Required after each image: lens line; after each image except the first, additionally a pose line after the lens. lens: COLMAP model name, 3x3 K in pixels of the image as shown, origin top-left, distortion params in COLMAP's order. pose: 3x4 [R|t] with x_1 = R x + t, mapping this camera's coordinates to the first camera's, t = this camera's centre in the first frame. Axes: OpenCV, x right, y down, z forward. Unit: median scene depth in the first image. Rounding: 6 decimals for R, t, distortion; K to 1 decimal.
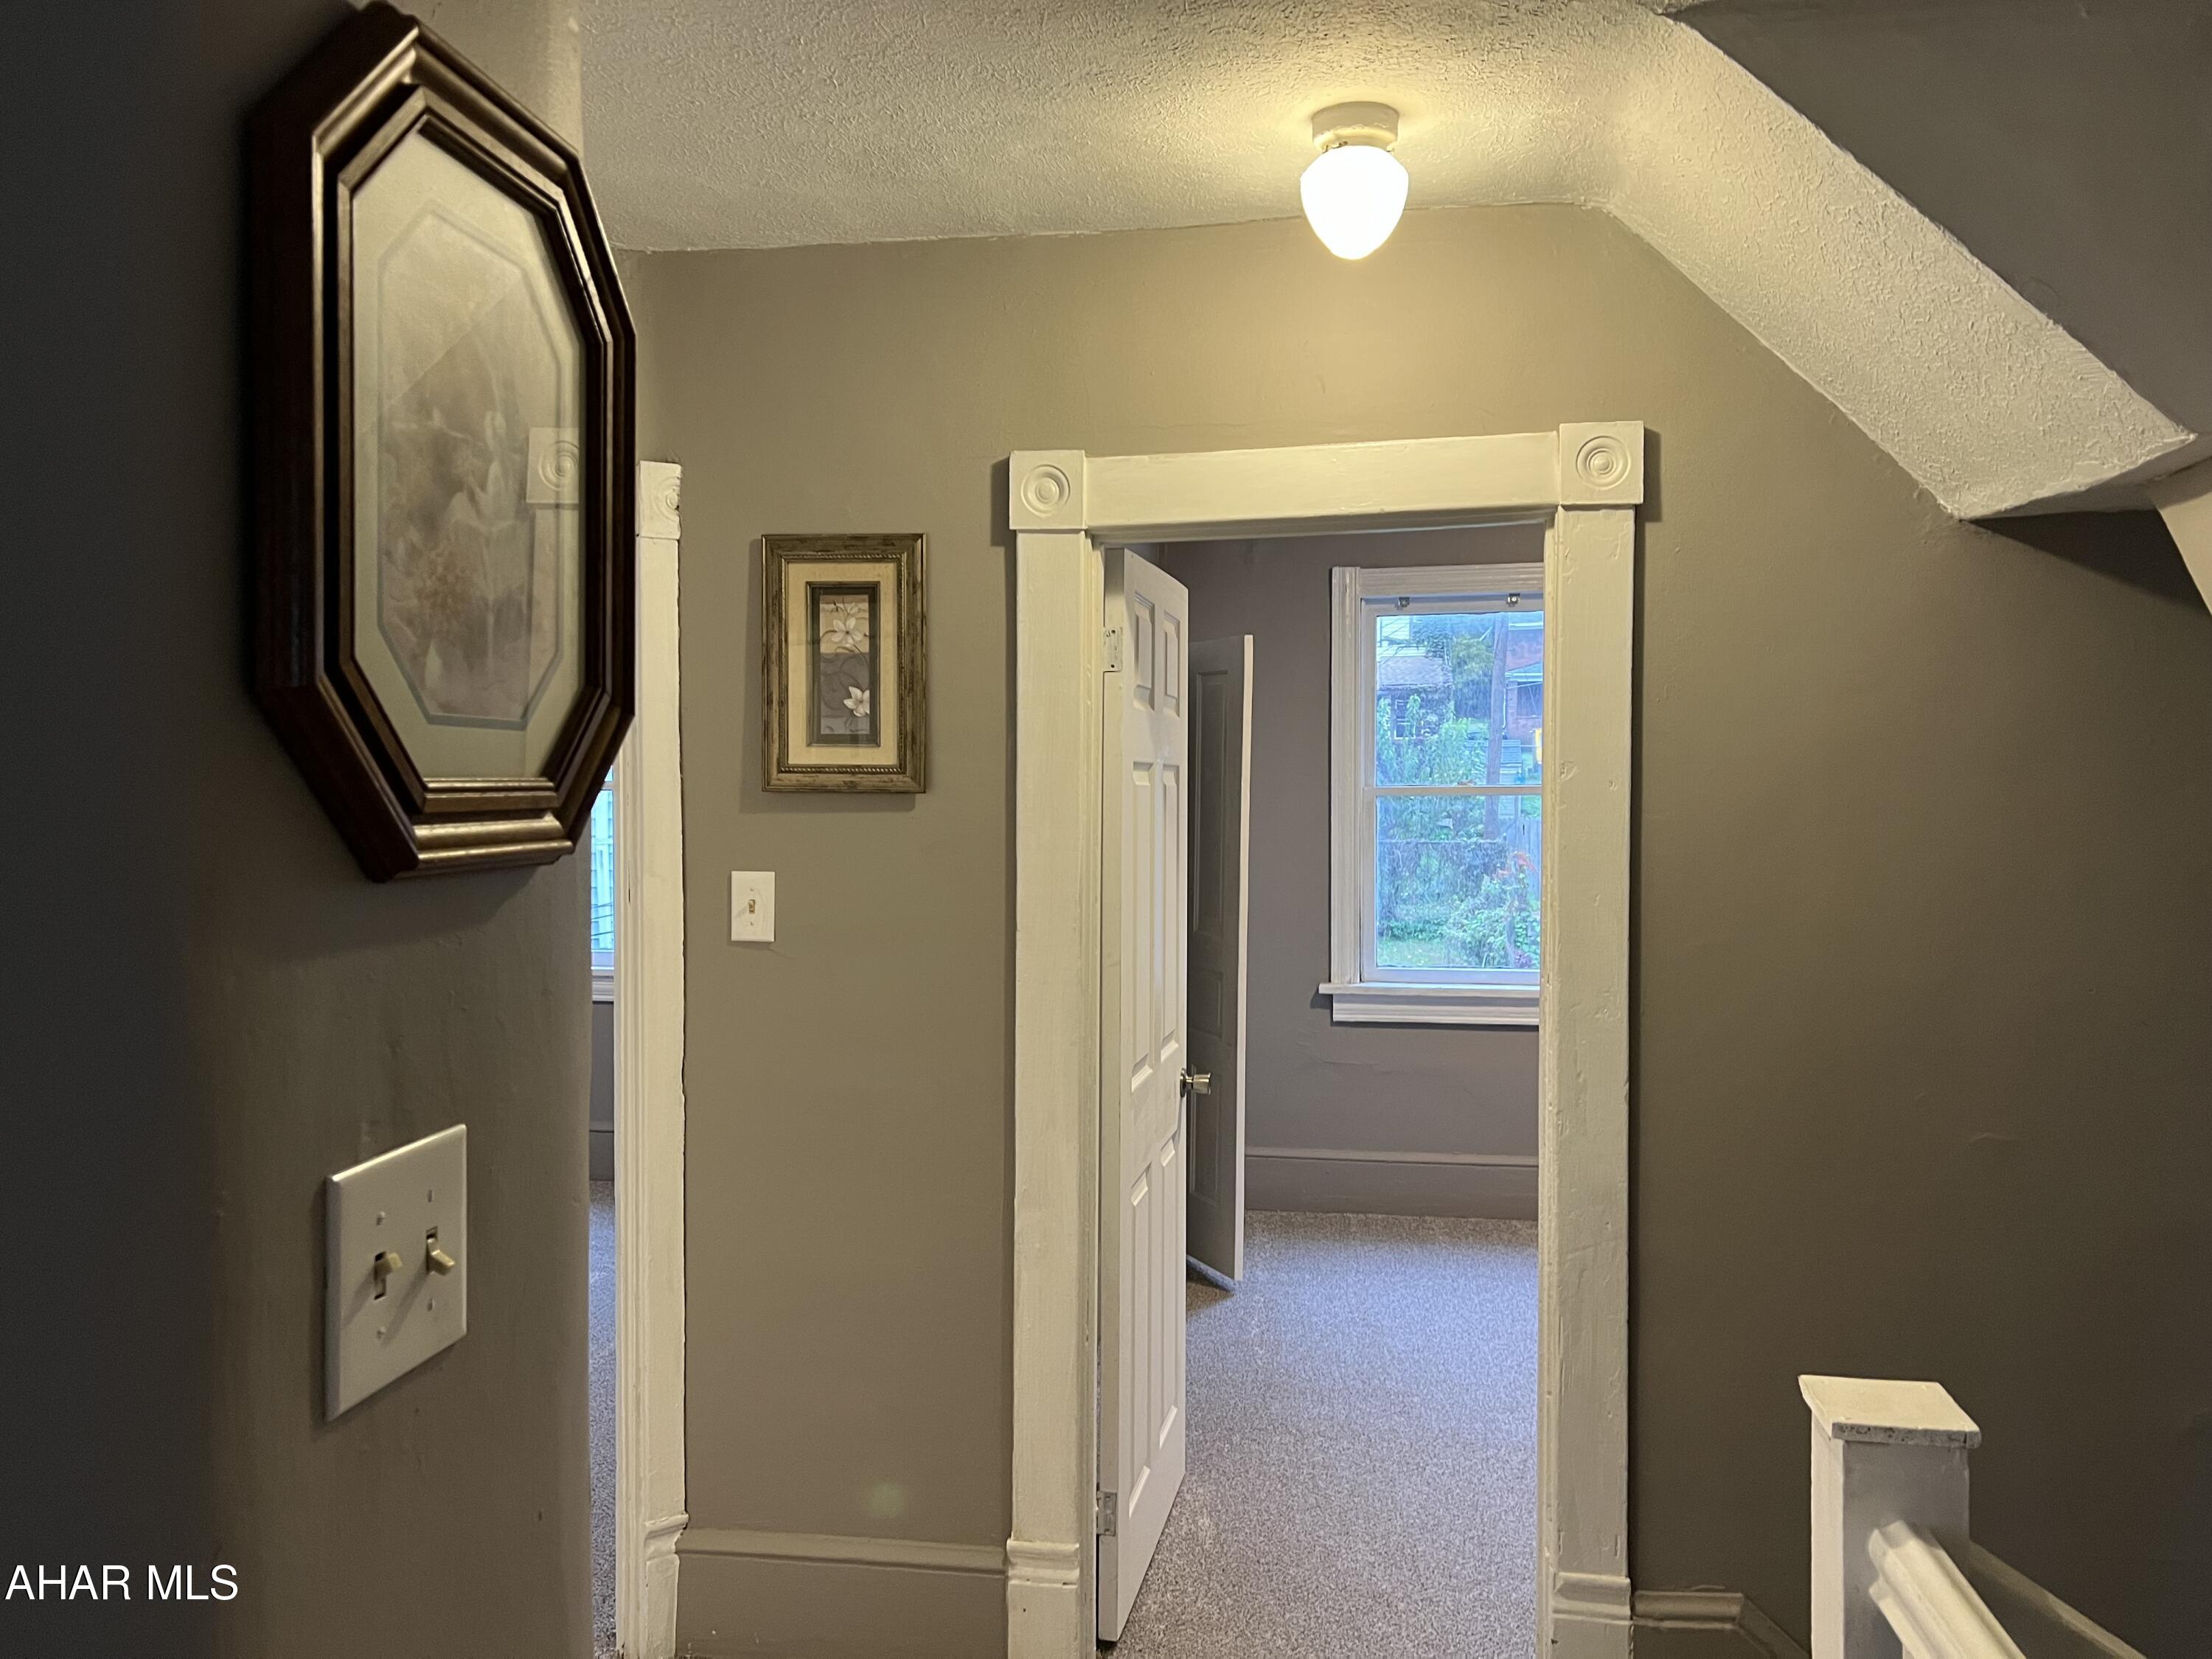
lens RADIAL K [[1655.5, 0, 1106.1], [0, 1655.5, 826.5], [0, 0, 1]] dist [0.051665, -0.052246]
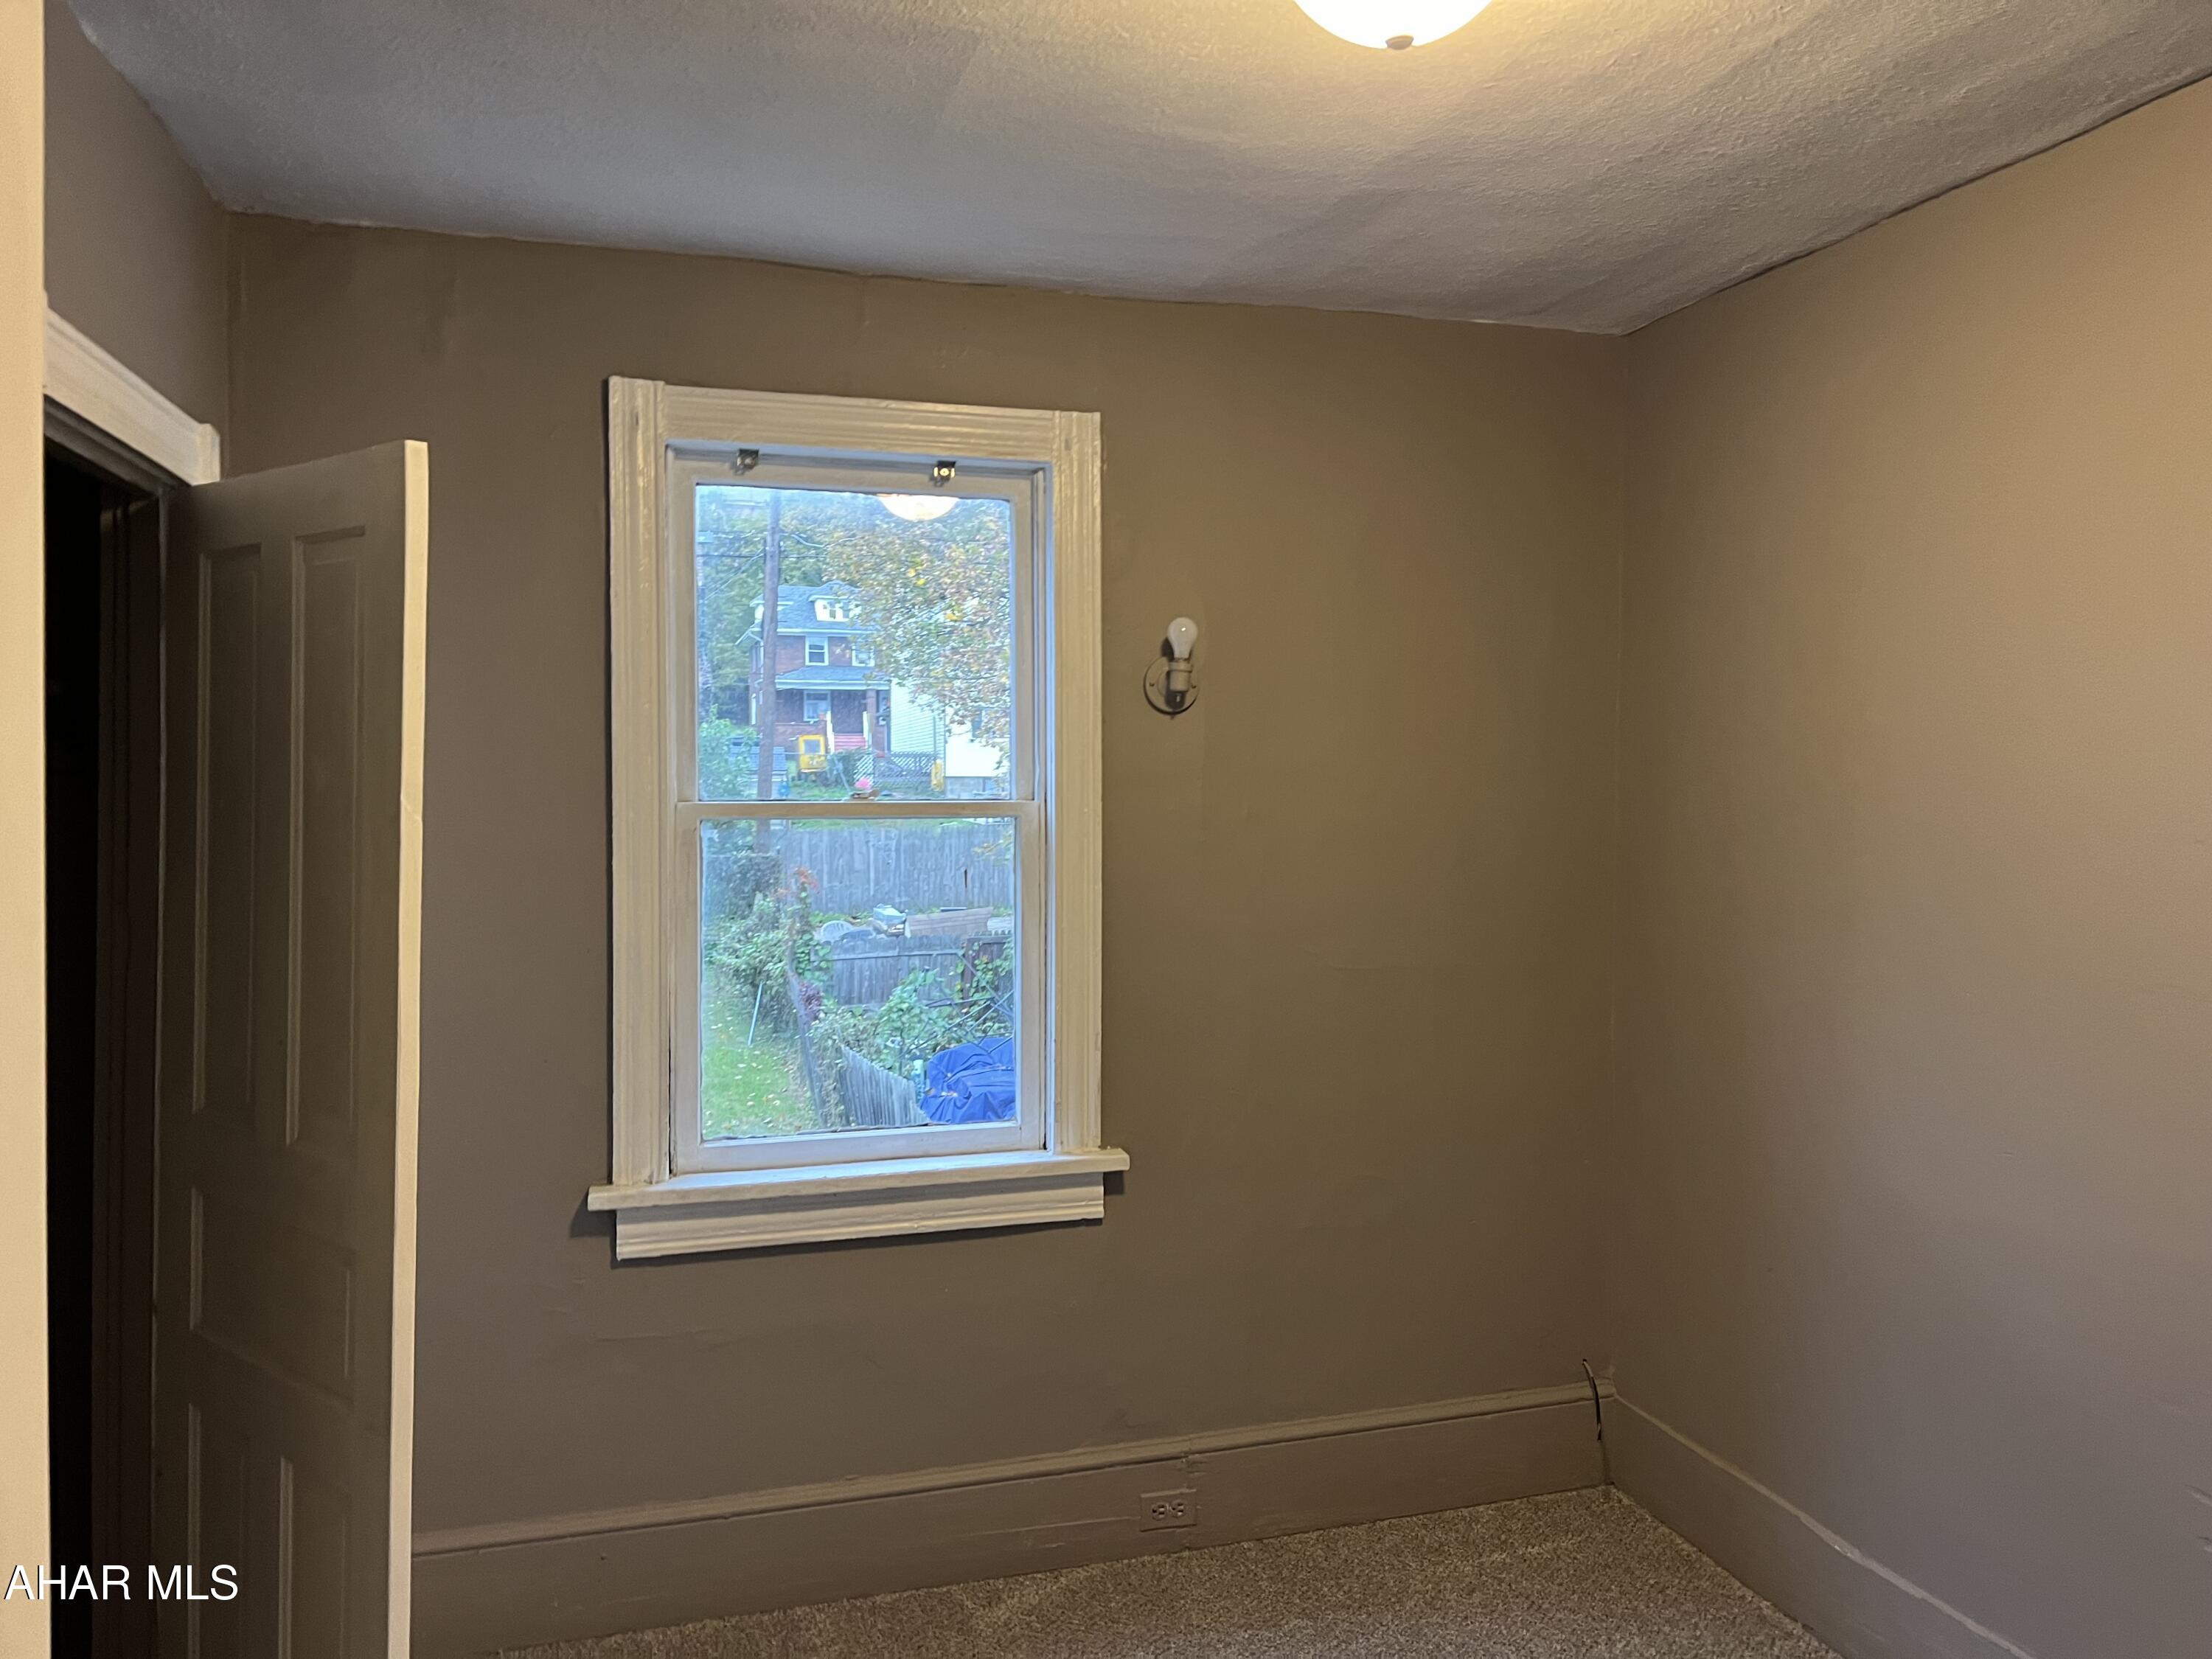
lens RADIAL K [[1655.5, 0, 1121.2], [0, 1655.5, 823.7], [0, 0, 1]] dist [0.051665, -0.052246]
pose [[0.899747, -0.004761, 0.436386, 0.013079], [0.007528, 0.999961, -0.004612, -0.003443], [-0.436348, 0.007435, 0.899747, 0.115359]]
